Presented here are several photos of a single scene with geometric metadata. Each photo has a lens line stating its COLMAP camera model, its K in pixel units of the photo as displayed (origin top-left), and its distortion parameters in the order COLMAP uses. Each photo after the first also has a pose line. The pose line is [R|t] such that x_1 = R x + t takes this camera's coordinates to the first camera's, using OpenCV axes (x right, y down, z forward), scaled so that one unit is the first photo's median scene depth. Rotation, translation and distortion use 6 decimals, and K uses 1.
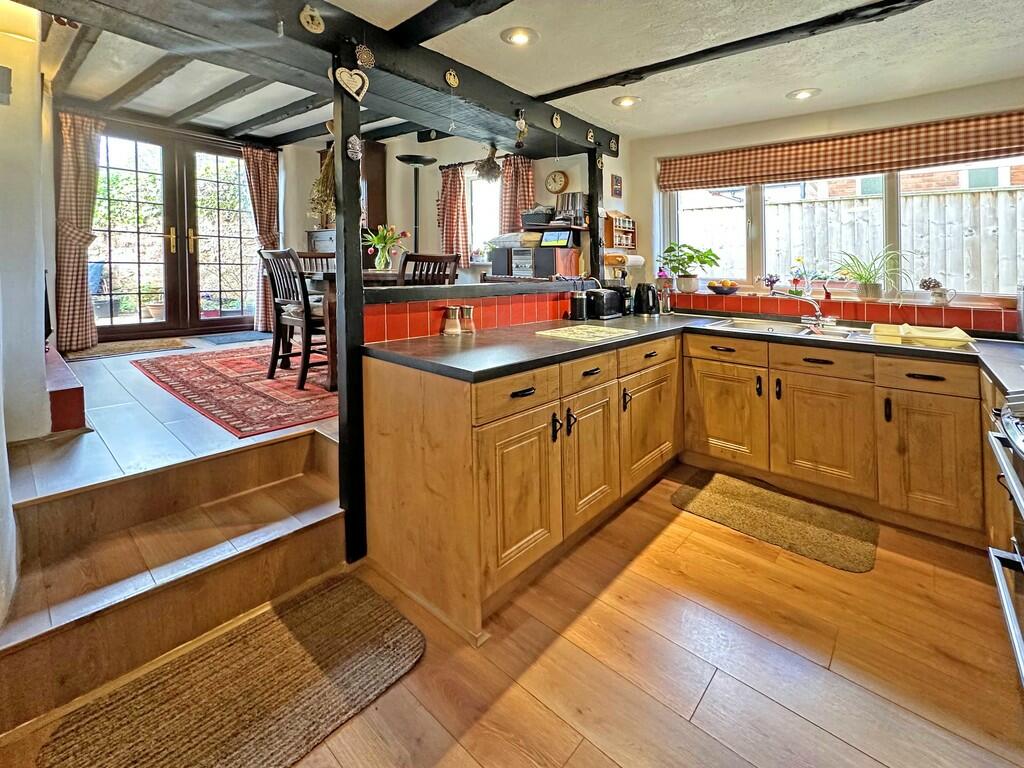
lens RADIAL K [[453.1, 0, 512.0], [0, 453.1, 384.0], [0, 0, 1]] dist [-0.001219, -0.000397]
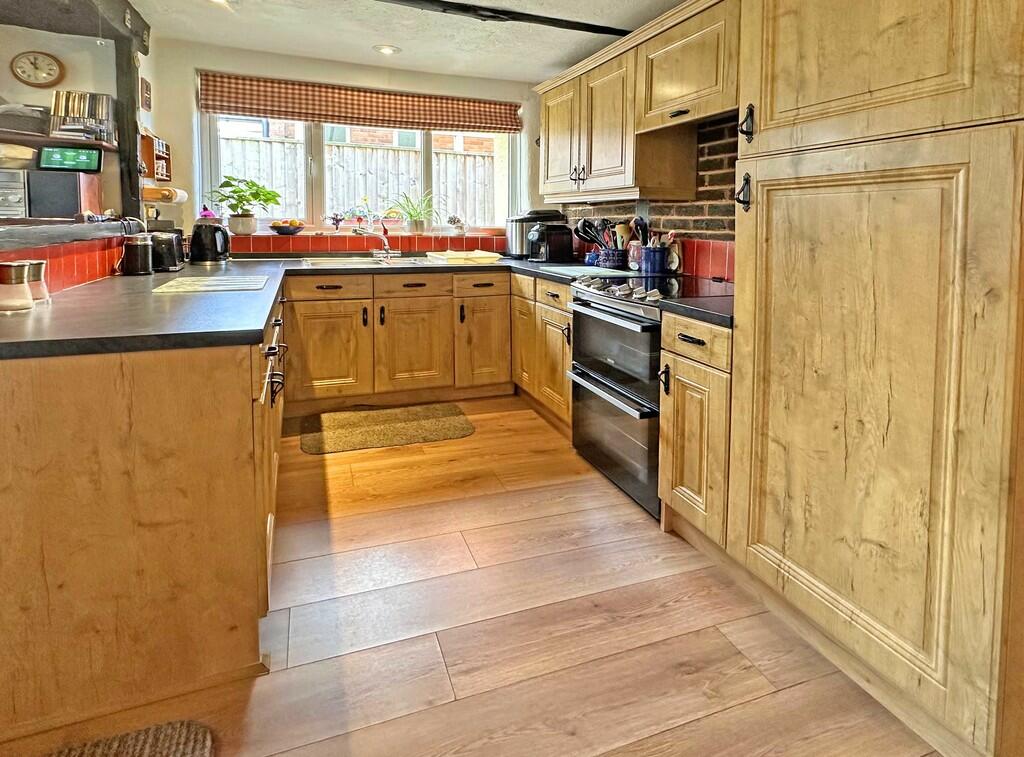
lens RADIAL K [[470.0, 0, 512.0], [0, 470.0, 378.5], [0, 0, 1]] dist [-0.001768, 0.000192]
pose [[0.523835, -0.279360, 0.804708, -0.218093], [0.203016, 0.958414, 0.200565, -0.007743], [-0.827273, 0.058306, 0.558766, 0.066418]]
